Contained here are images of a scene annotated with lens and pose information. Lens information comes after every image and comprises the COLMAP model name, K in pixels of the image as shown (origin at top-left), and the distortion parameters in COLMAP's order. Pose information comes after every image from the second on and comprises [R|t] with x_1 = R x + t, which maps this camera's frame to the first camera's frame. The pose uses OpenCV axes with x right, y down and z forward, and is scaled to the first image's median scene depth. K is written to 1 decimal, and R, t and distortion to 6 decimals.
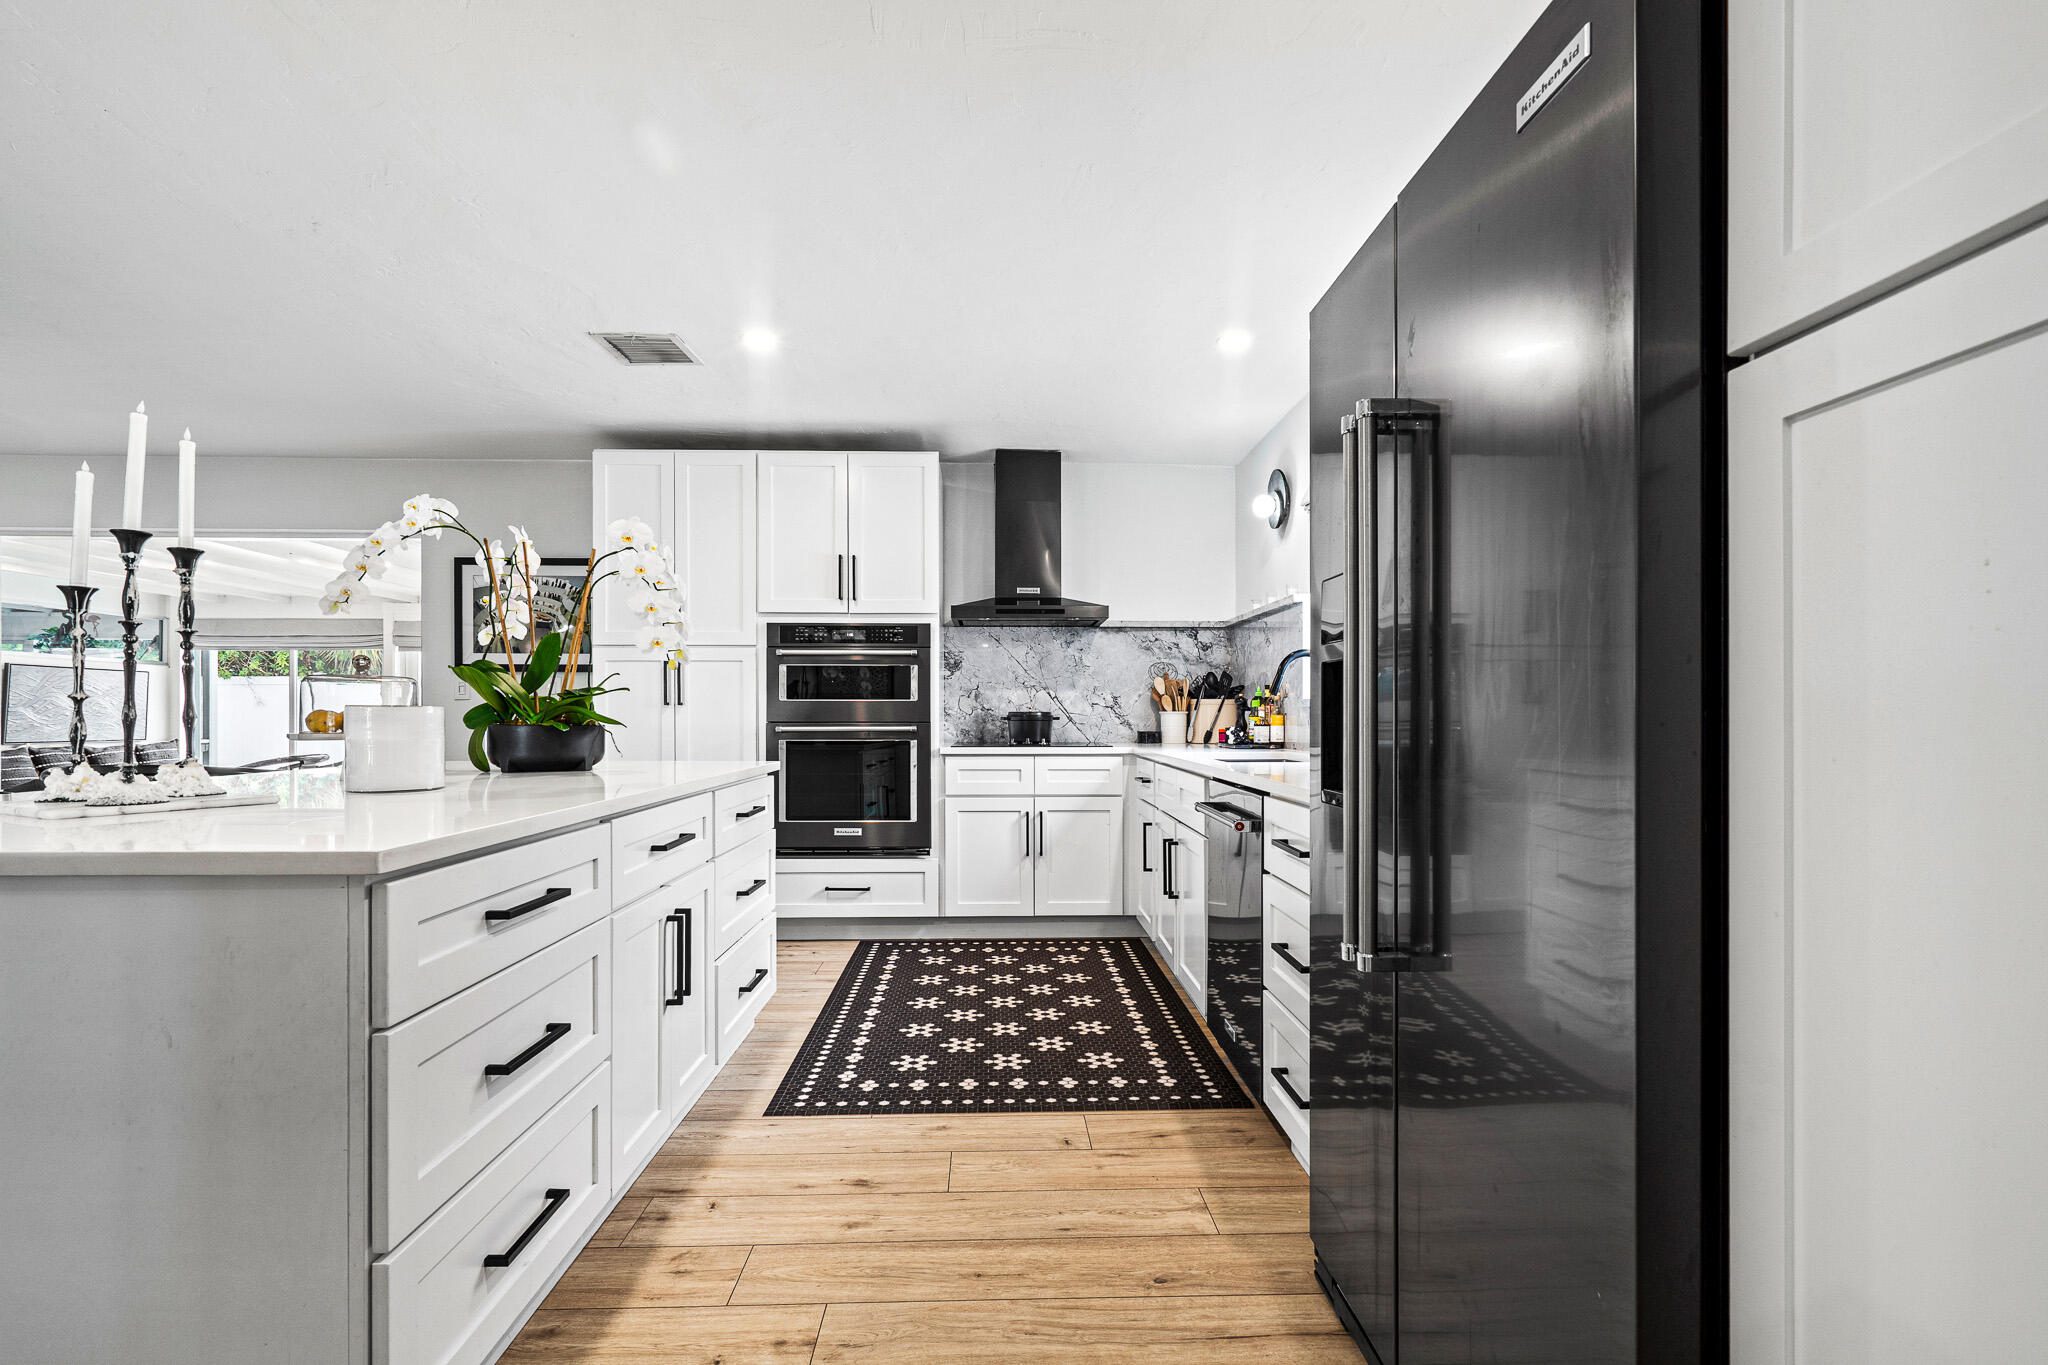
lens RADIAL K [[944.2, 0, 1017.9], [0, 944.2, 717.7], [0, 0, 1]] dist [-0.001709, 0.001342]
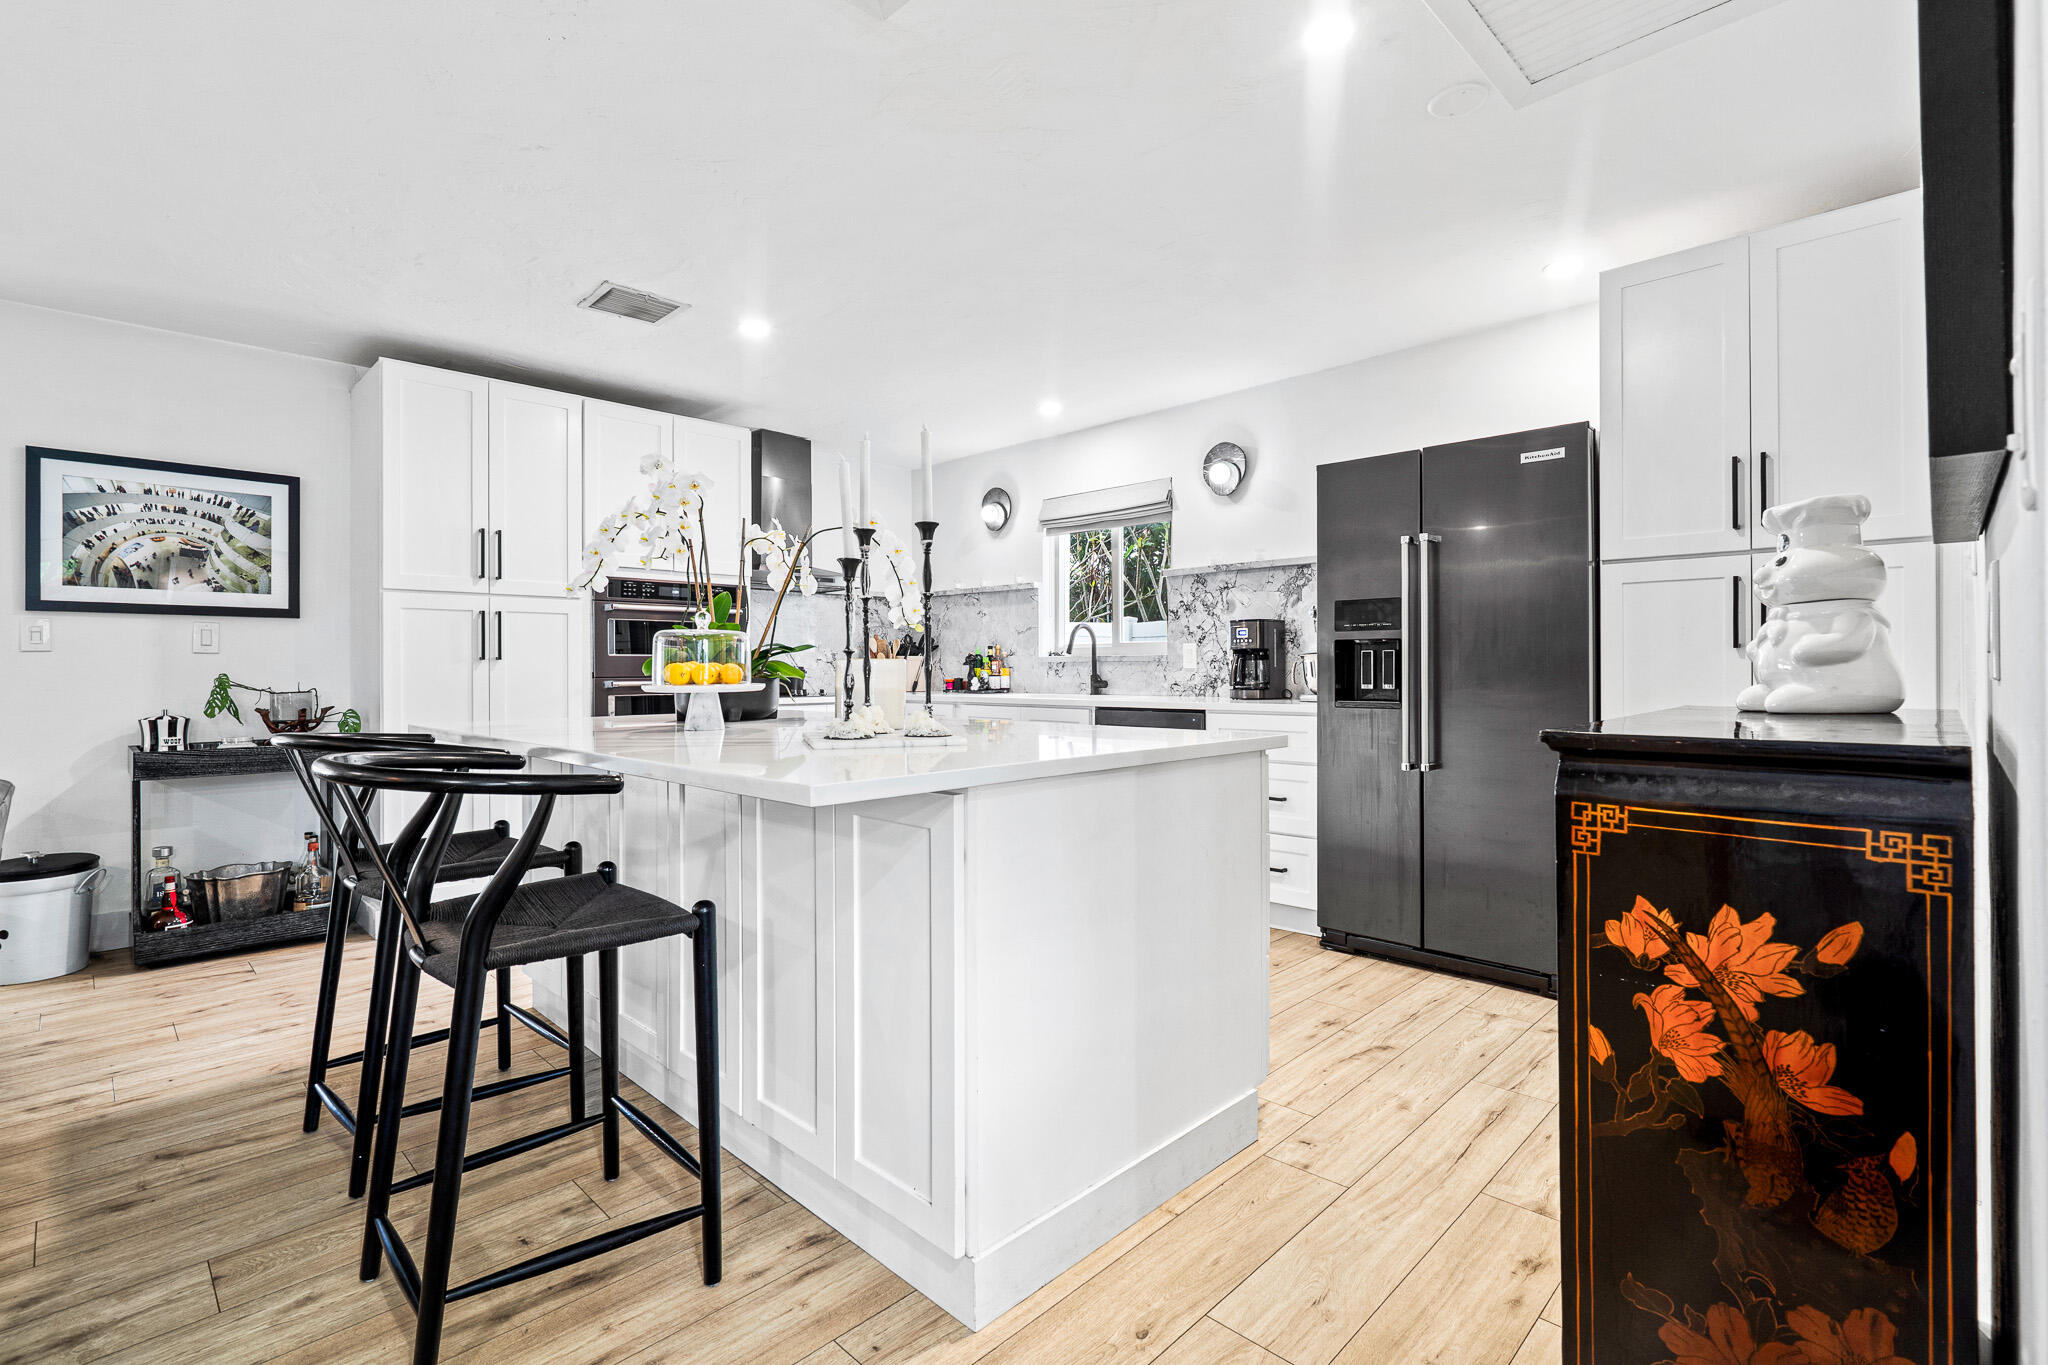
lens RADIAL K [[944.2, 0, 1019.6], [0, 944.2, 669.2], [0, 0, 1]] dist [-0.001709, 0.001342]
pose [[0.726758, -0.003200, 0.686887, -0.968588], [0.008110, 0.999959, -0.003923, 0.005933], [-0.686846, 0.008422, 0.726754, -0.012590]]
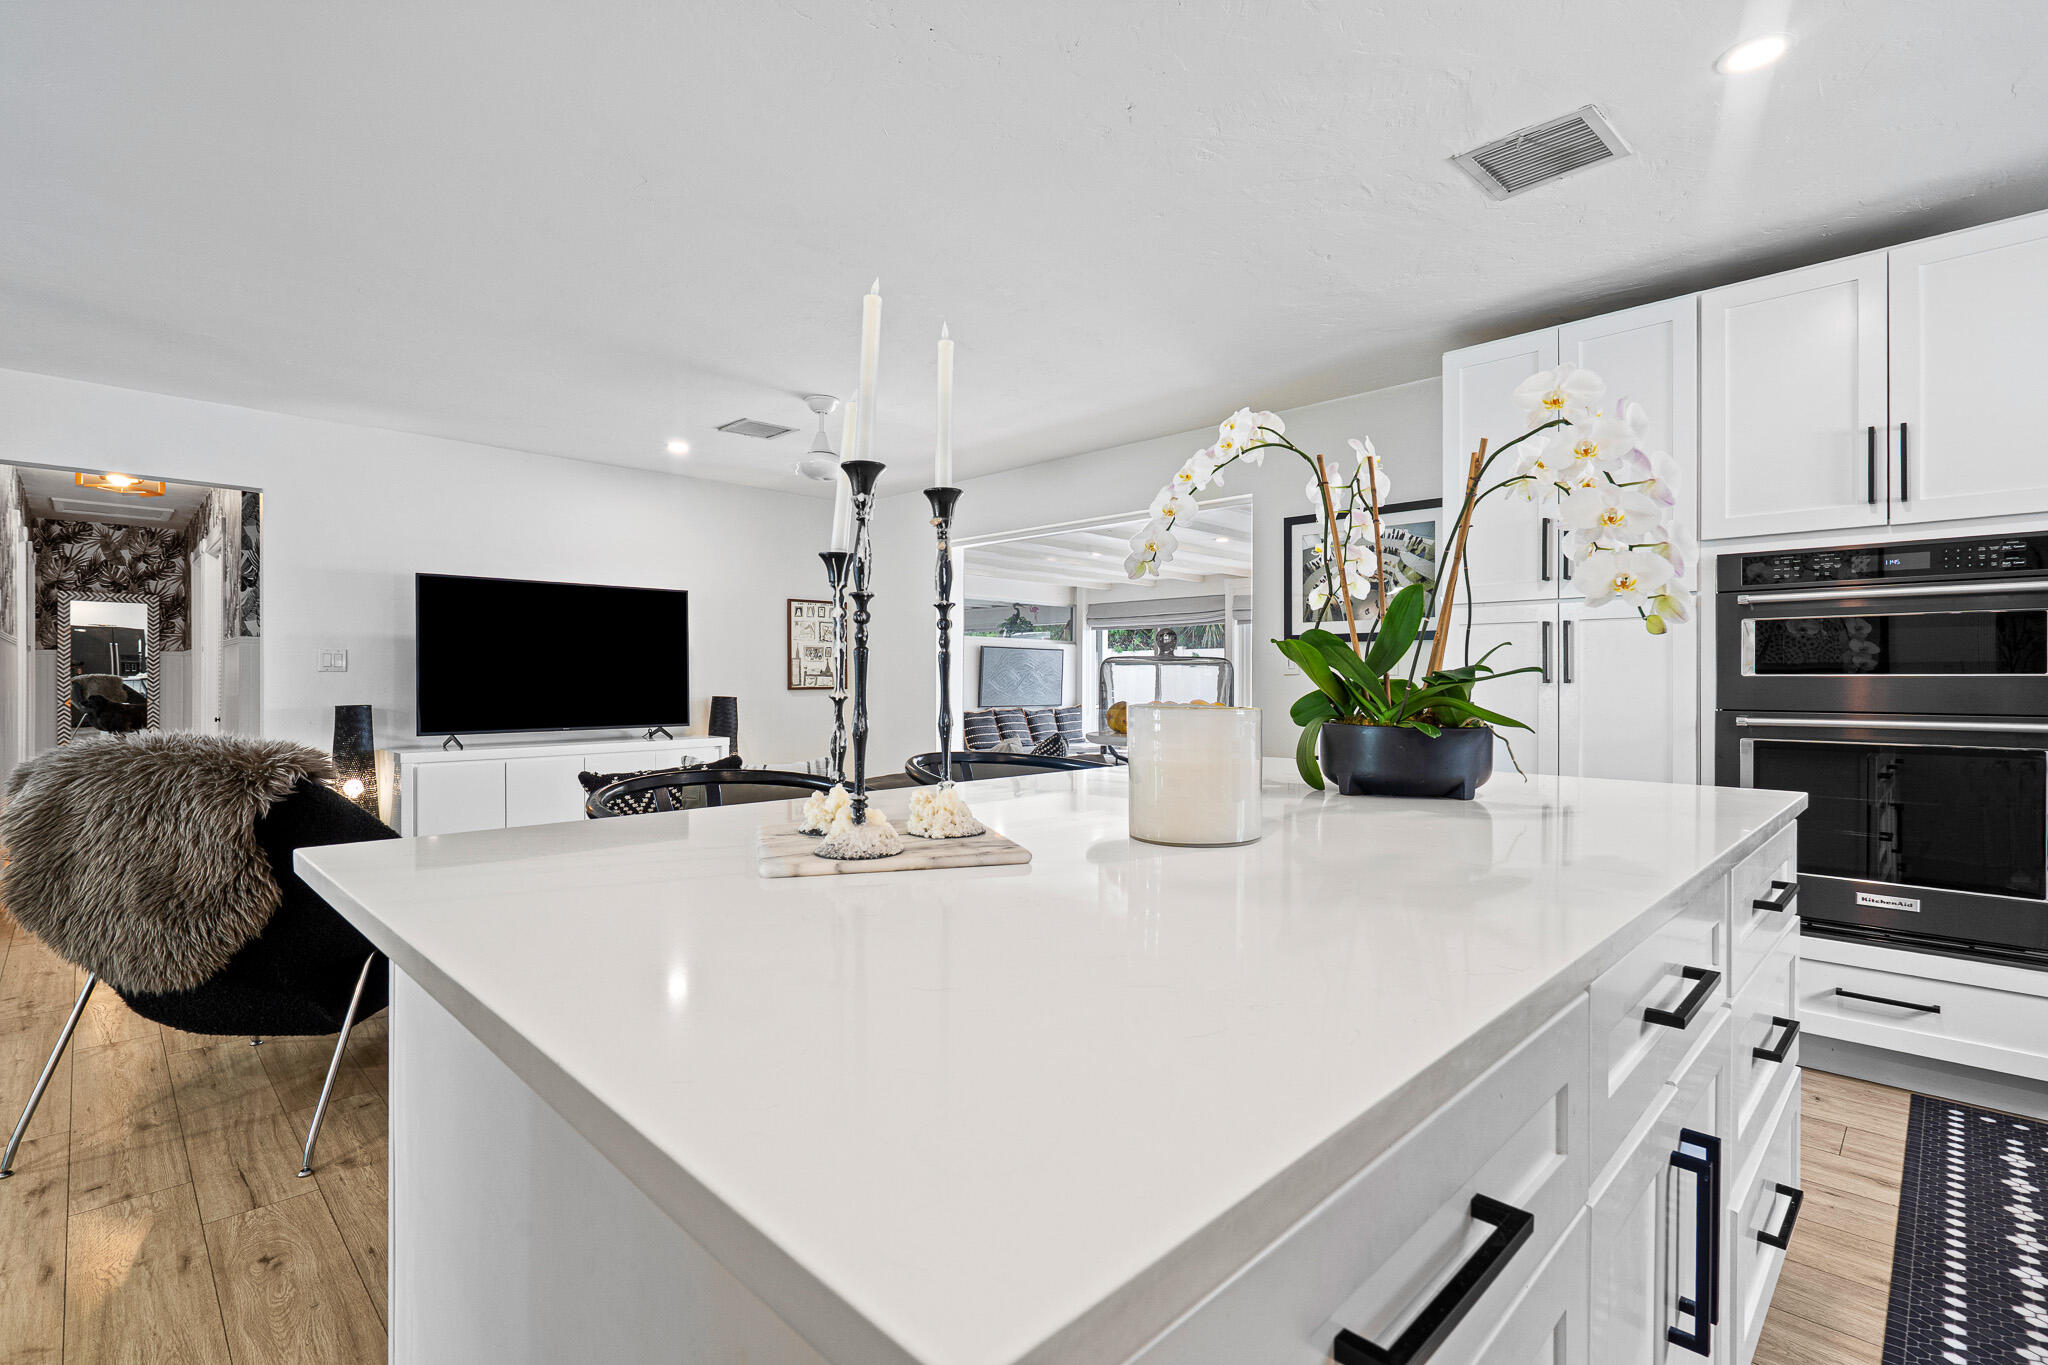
lens RADIAL K [[944.2, 0, 1013.7], [0, 944.2, 680.2], [0, 0, 1]] dist [-0.001709, 0.001342]
pose [[0.682282, 0.001160, -0.731089, -0.194142], [-0.003661, 0.999992, -0.001830, -0.019924], [0.731080, 0.003925, 0.682280, 0.335276]]
